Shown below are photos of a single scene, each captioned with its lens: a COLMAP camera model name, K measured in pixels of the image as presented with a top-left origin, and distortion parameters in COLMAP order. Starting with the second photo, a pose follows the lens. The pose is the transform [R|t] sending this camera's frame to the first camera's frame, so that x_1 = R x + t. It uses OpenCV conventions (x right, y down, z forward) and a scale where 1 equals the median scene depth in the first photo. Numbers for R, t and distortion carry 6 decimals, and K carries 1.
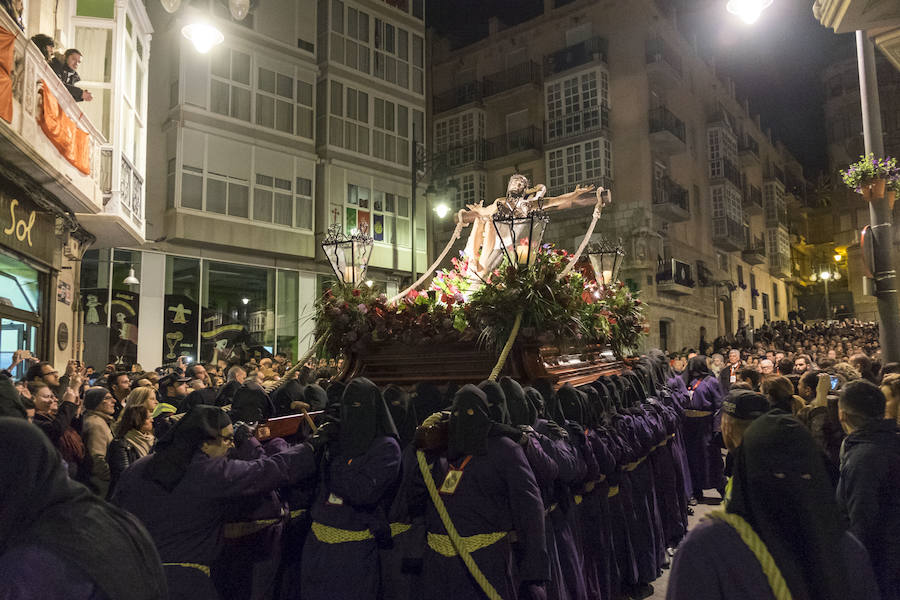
lens RADIAL K [[717.8, 0, 449.5], [0, 717.8, 297.7], [0, 0, 1]] dist [-0.058914, 0.061692]
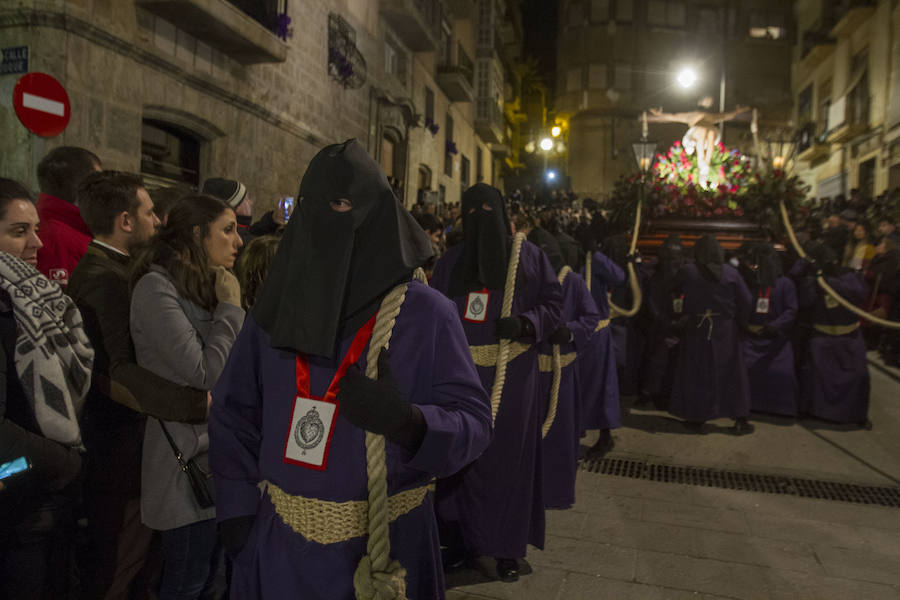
lens RADIAL K [[717.8, 0, 445.5], [0, 717.8, 291.8], [0, 0, 1]] dist [-0.058914, 0.061692]
pose [[0.917047, 0.029420, 0.397693, 0.183754], [-0.085301, 0.988664, 0.123558, 0.036356], [-0.389550, -0.147232, 0.909161, 0.424334]]
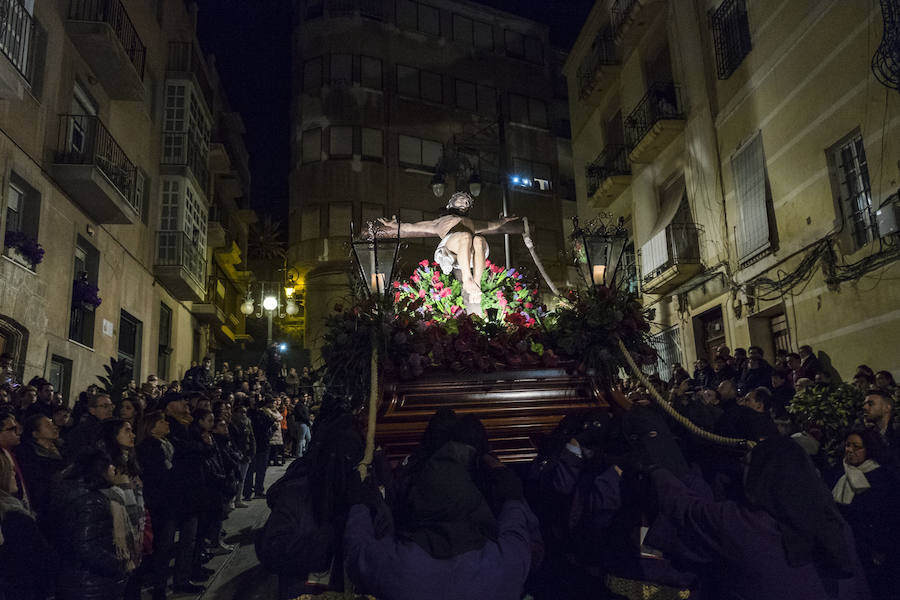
lens RADIAL K [[763.6, 0, 463.7], [0, 763.6, 292.7], [0, 0, 1]] dist [-0.055772, 0.006002]
pose [[0.730044, 0.135576, 0.669818, 0.302737], [-0.051386, 0.988240, -0.144021, 0.033745], [-0.681466, 0.070722, 0.728425, 0.580743]]
